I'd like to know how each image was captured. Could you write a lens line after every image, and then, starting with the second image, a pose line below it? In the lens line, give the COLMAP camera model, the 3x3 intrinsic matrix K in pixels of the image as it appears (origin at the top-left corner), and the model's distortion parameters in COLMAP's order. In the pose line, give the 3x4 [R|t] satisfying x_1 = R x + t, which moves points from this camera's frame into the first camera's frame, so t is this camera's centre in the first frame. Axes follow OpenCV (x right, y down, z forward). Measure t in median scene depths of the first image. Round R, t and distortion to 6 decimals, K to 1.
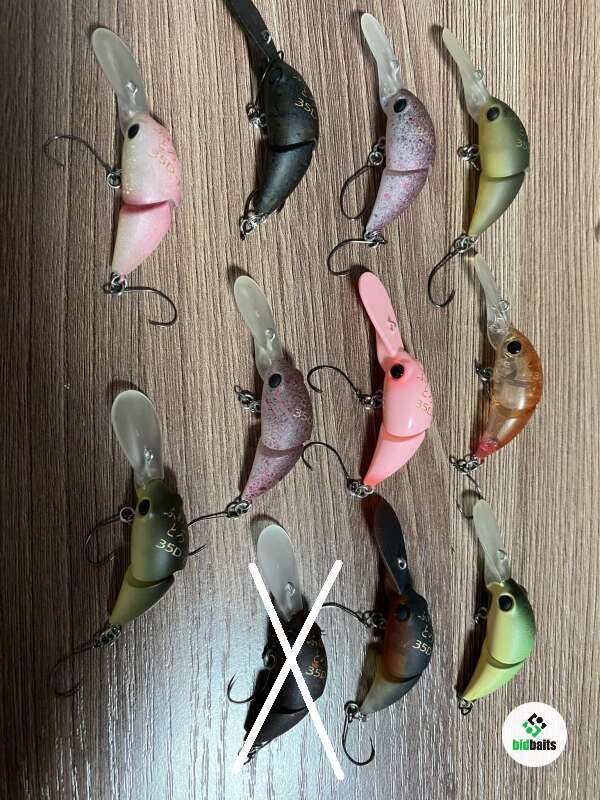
lens RADIAL K [[621.4, 0, 313.0], [0, 621.4, 386.2], [0, 0, 1]] dist [-0.020023, -0.004219]
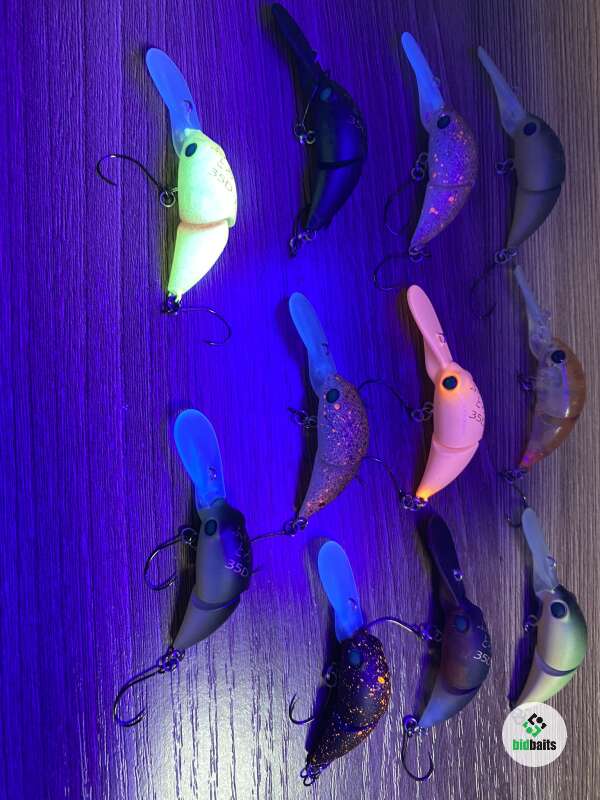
lens RADIAL K [[621.4, 0, 298.9], [0, 621.4, 387.3], [0, 0, 1]] dist [-0.020023, -0.004219]
pose [[0.998972, -0.027801, 0.035799, -0.141311], [0.028544, 0.999384, -0.020422, -0.003618], [-0.035210, 0.021423, 0.999150, 0.002314]]
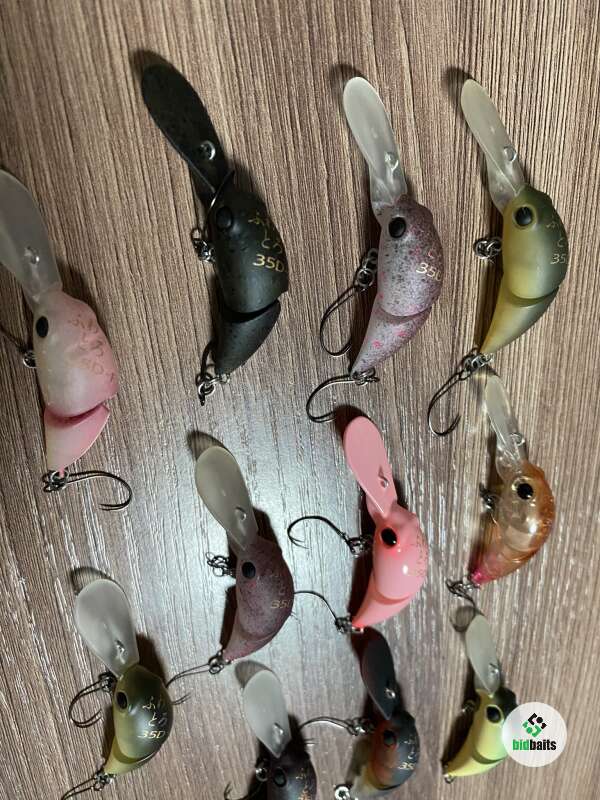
lens RADIAL K [[634.6, 0, 301.4], [0, 634.6, 399.3], [0, 0, 1]] dist [-0.043467, 0.010926]
pose [[0.999286, -0.023055, -0.029946, 0.042544], [0.031816, 0.940836, 0.337365, -0.503138], [0.020396, -0.338076, 0.940898, 0.212911]]
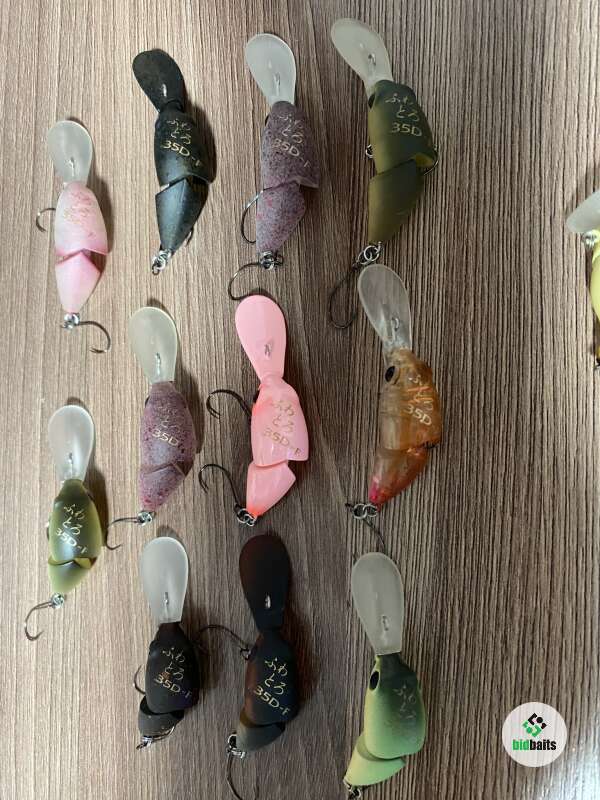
lens RADIAL K [[621.4, 0, 301.9], [0, 621.4, 392.6], [0, 0, 1]] dist [-0.020023, -0.004219]
pose [[0.790627, 0.026649, -0.611718, 0.755559], [-0.044243, 0.998927, -0.013665, -0.020525], [0.610698, 0.037868, 0.790958, 0.278740]]
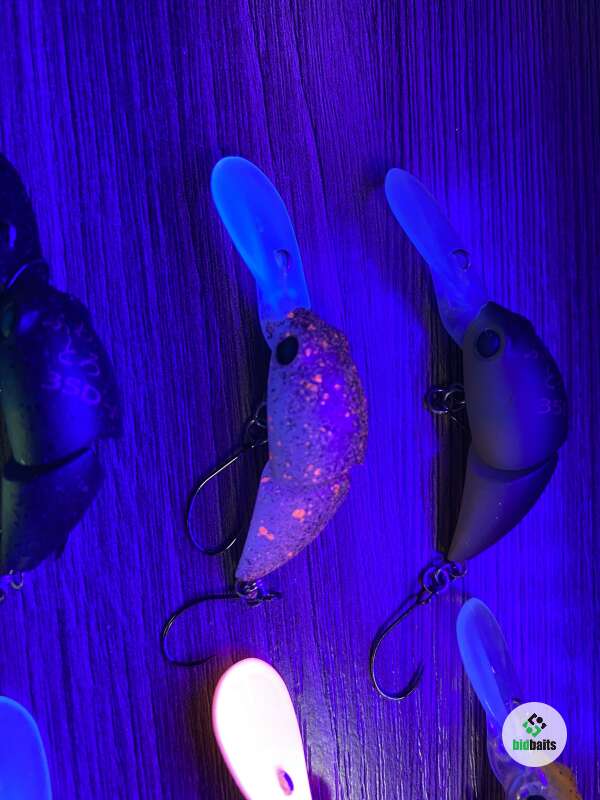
lens RADIAL K [[634.6, 0, 300.5], [0, 634.6, 382.3], [0, 0, 1]] dist [-0.043467, 0.010926]
pose [[0.994954, -0.012634, -0.099534, 0.194461], [0.008750, 0.999187, -0.039362, -0.395826], [0.099951, 0.038293, 0.994255, 0.491777]]
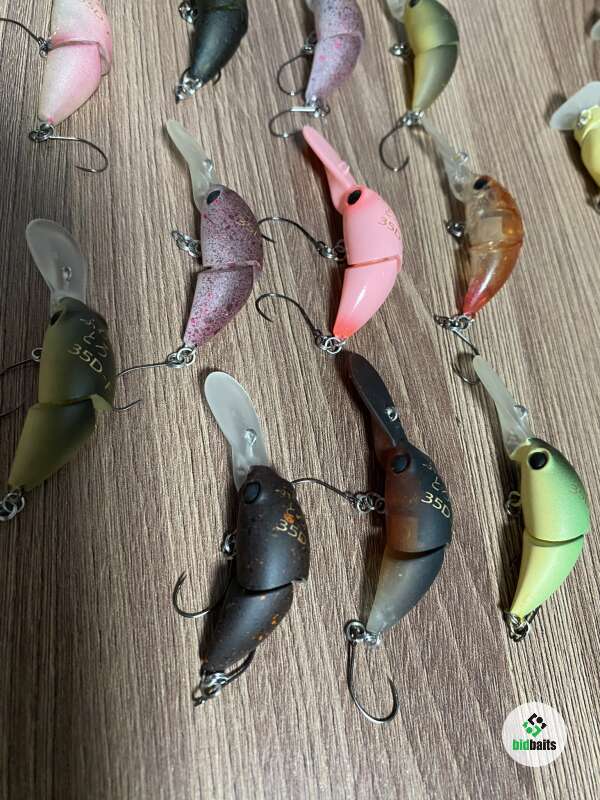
lens RADIAL K [[634.6, 0, 305.0], [0, 634.6, 388.6], [0, 0, 1]] dist [-0.043467, 0.010926]
pose [[0.994617, -0.103415, 0.006559, 0.030858], [0.098910, 0.928604, -0.357646, 0.535305], [0.030895, 0.356369, 0.933834, 0.240392]]
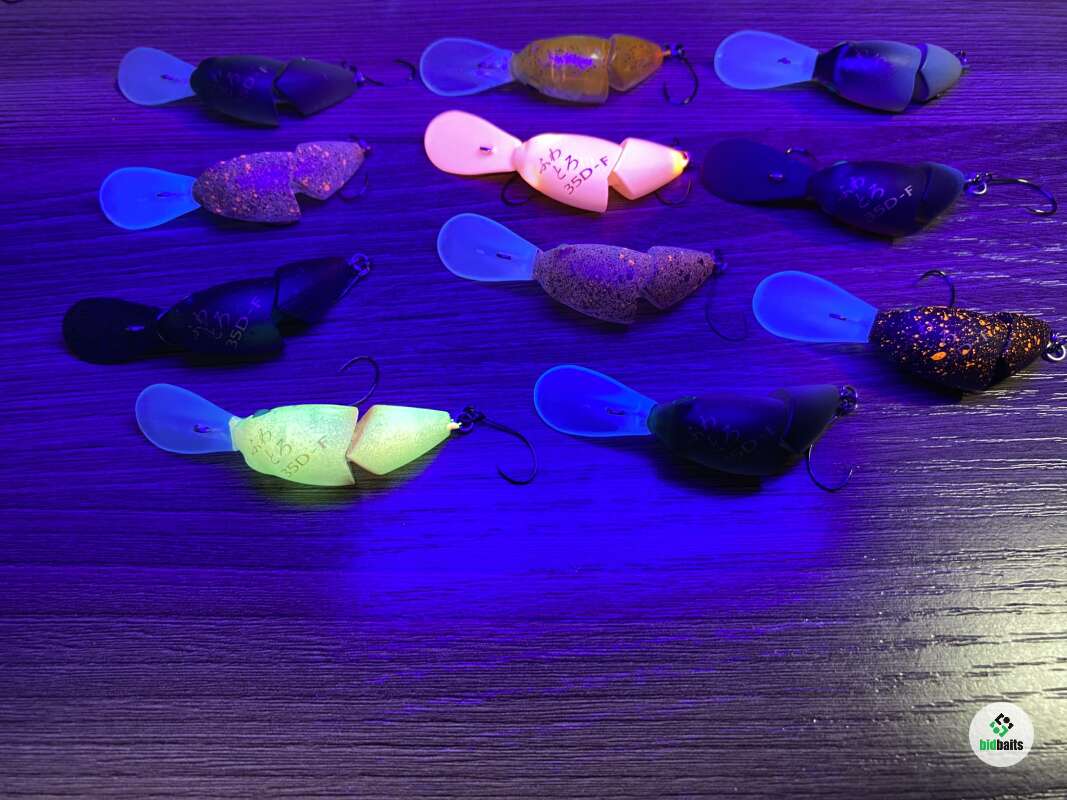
lens RADIAL K [[846.3, 0, 523.2], [0, 846.3, 401.3], [0, 0, 1]] dist [-0.043467, 0.010926]
pose [[-0.007015, -0.975192, 0.221248, -0.385157], [0.999309, -0.014916, -0.034058, -0.023712], [0.036513, 0.220856, 0.974623, 0.012041]]
